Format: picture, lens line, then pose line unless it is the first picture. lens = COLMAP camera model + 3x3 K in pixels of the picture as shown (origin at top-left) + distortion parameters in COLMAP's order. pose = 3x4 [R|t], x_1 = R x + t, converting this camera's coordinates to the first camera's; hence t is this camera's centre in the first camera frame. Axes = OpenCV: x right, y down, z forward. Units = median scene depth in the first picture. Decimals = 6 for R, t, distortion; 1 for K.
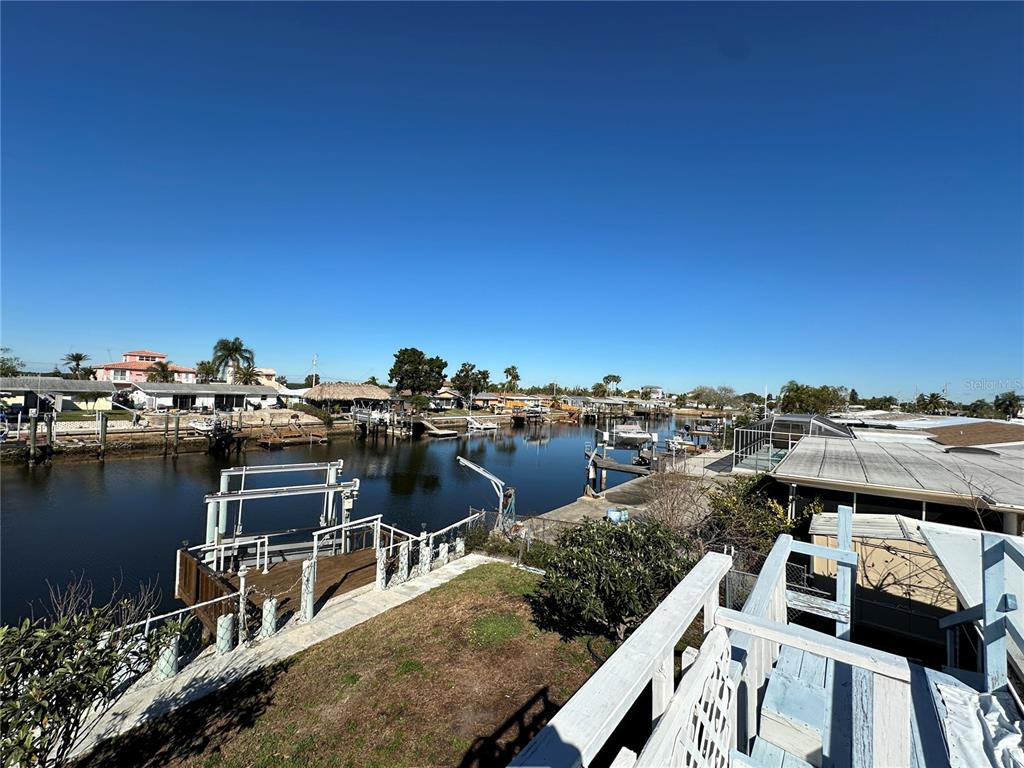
lens RADIAL K [[409.9, 0, 509.7], [0, 409.9, 382.8], [0, 0, 1]] dist [-0.002834, 0.000939]
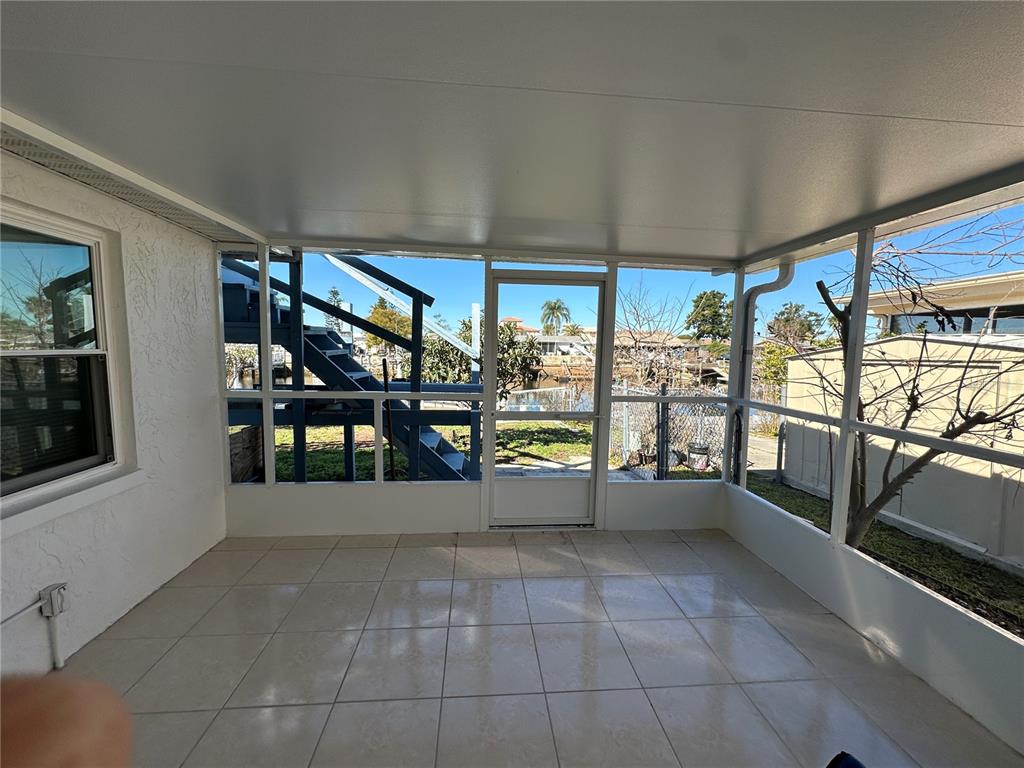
lens RADIAL K [[409.9, 0, 508.9], [0, 409.9, 382.4], [0, 0, 1]] dist [-0.002834, 0.000939]
pose [[0.699265, 0.039077, -0.713794, 0.137275], [0.021683, 0.996886, 0.075816, 0.052617], [0.714534, -0.068492, 0.696240, 0.037154]]
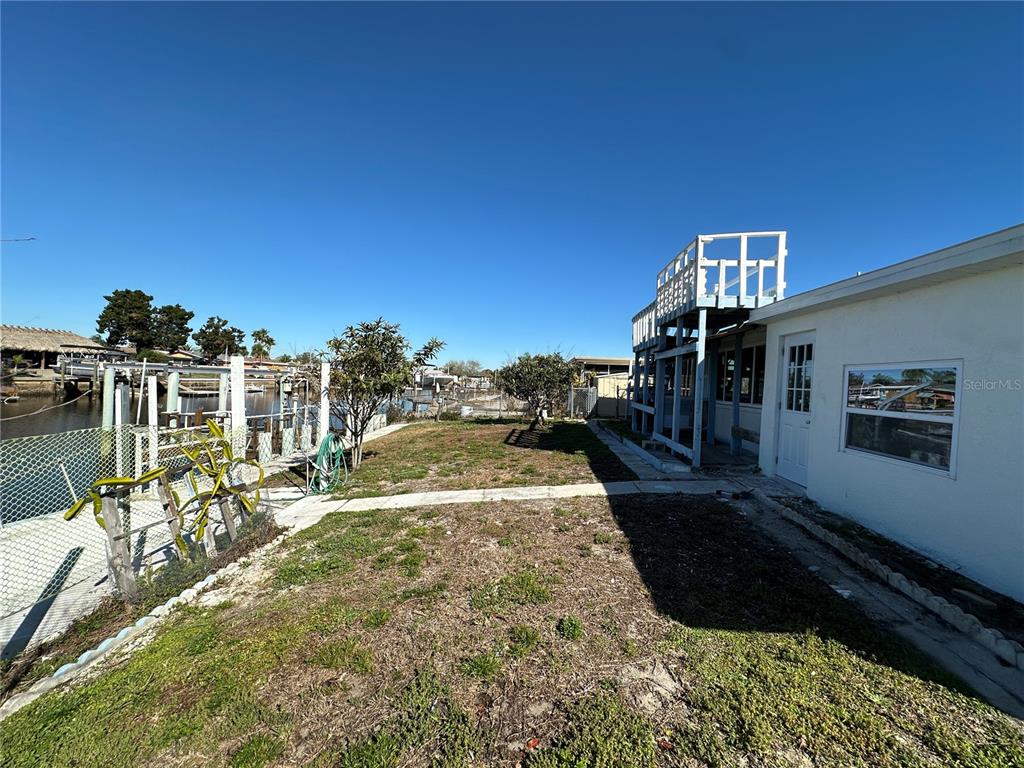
lens RADIAL K [[409.9, 0, 511.1], [0, 409.9, 384.0], [0, 0, 1]] dist [-0.002834, 0.000939]
pose [[0.825322, -0.003949, 0.564648, -0.120112], [-0.027742, 0.998484, 0.047533, 0.048239], [-0.563980, -0.054894, 0.823962, -0.071559]]
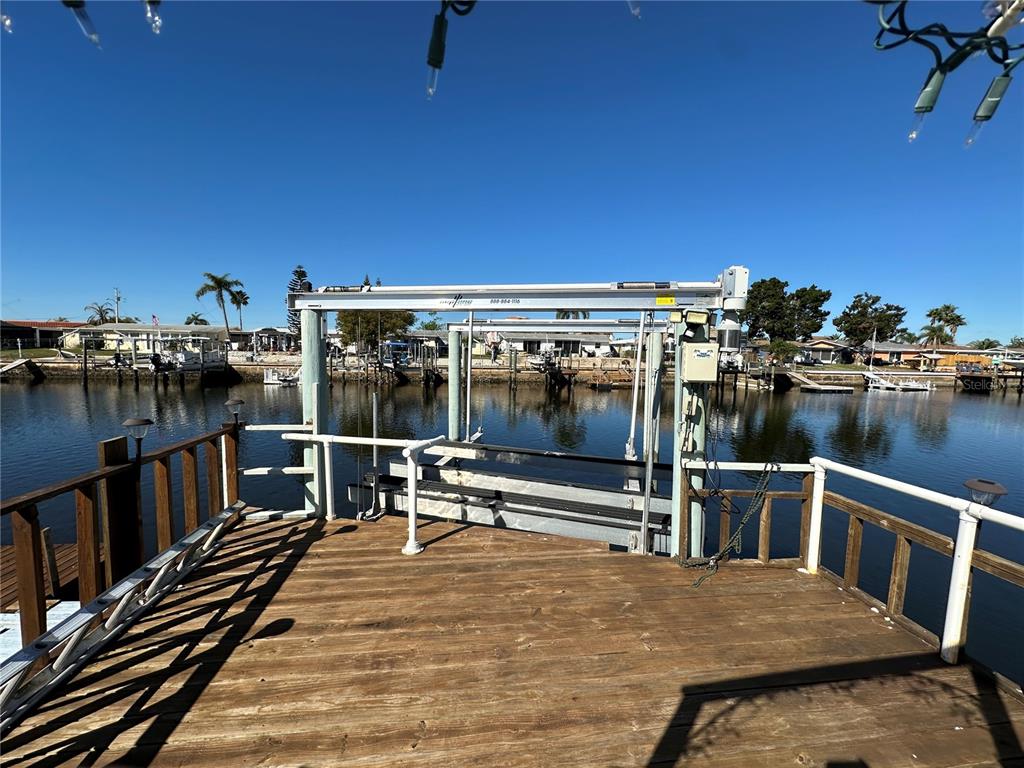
lens RADIAL K [[409.9, 0, 511.7], [0, 409.9, 381.2], [0, 0, 1]] dist [-0.002834, 0.000939]
pose [[0.715461, 0.027018, -0.698130, -0.068718], [0.019118, 0.998121, 0.058221, 0.065526], [0.698391, -0.055002, 0.713600, 0.169692]]
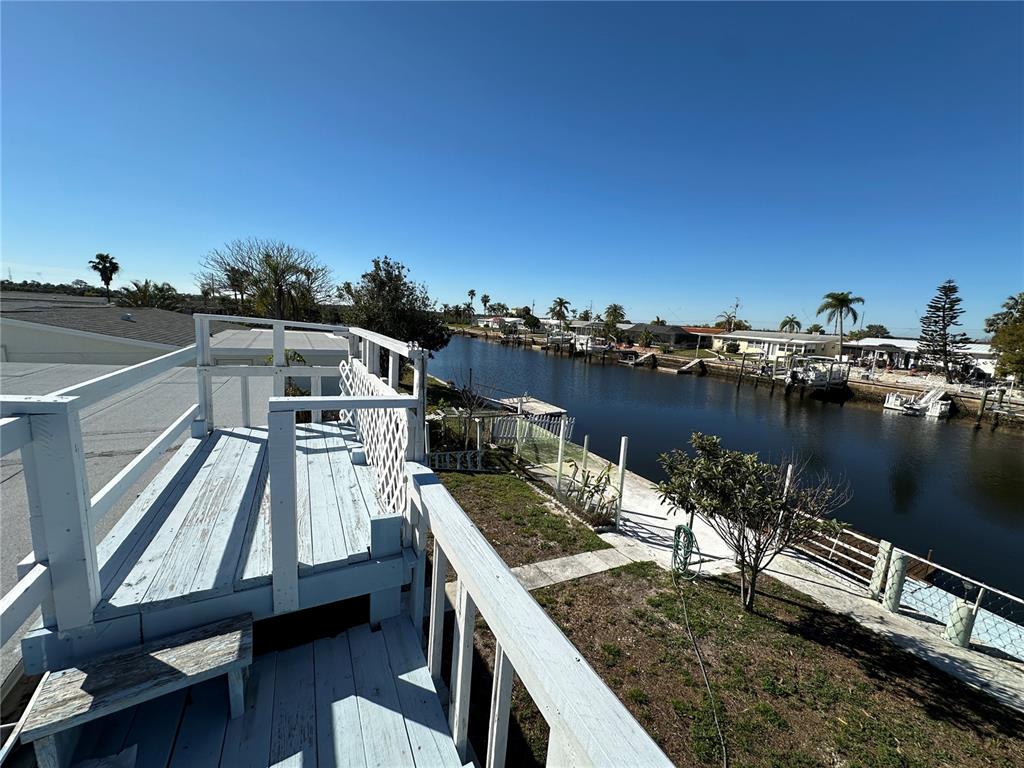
lens RADIAL K [[409.9, 0, 510.3], [0, 409.9, 383.4], [0, 0, 1]] dist [-0.002834, 0.000939]
pose [[-0.391848, 0.090001, -0.915617, 0.042473], [-0.050861, 0.991563, 0.119233, 0.011423], [0.918623, 0.093290, -0.383964, 0.049548]]
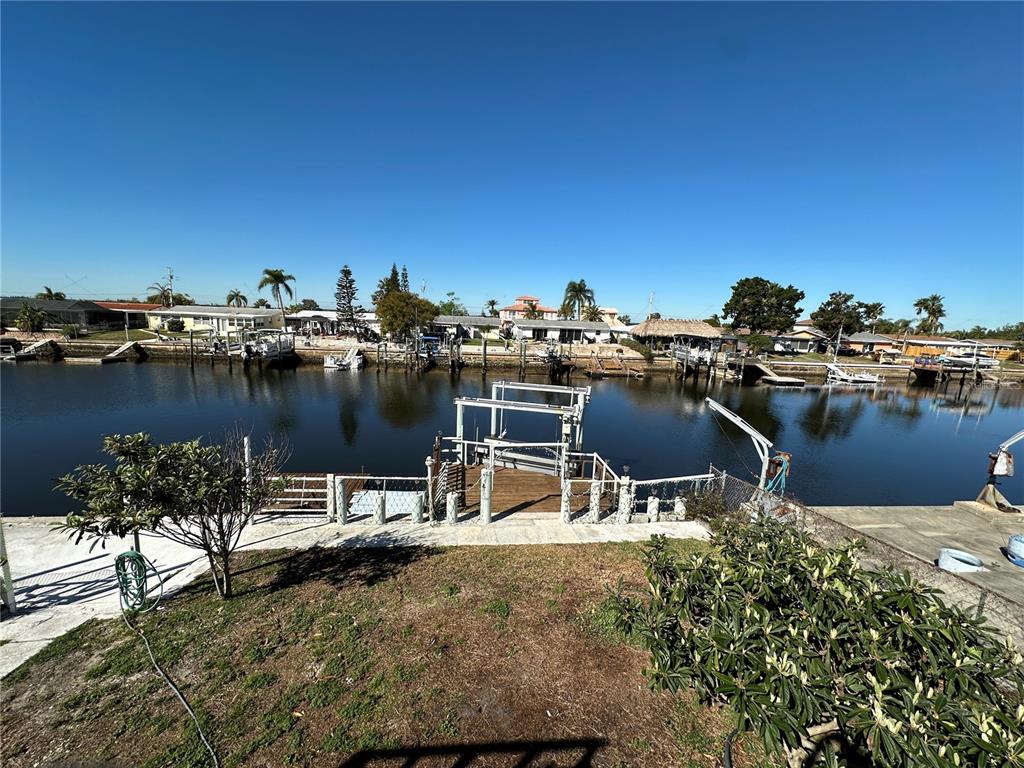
lens RADIAL K [[409.9, 0, 510.5], [0, 409.9, 382.8], [0, 0, 1]] dist [-0.002834, 0.000939]
pose [[0.694895, 0.104081, -0.711539, 0.042494], [-0.000755, 0.989575, 0.144014, 0.011425], [0.719111, -0.099538, 0.687730, 0.057437]]
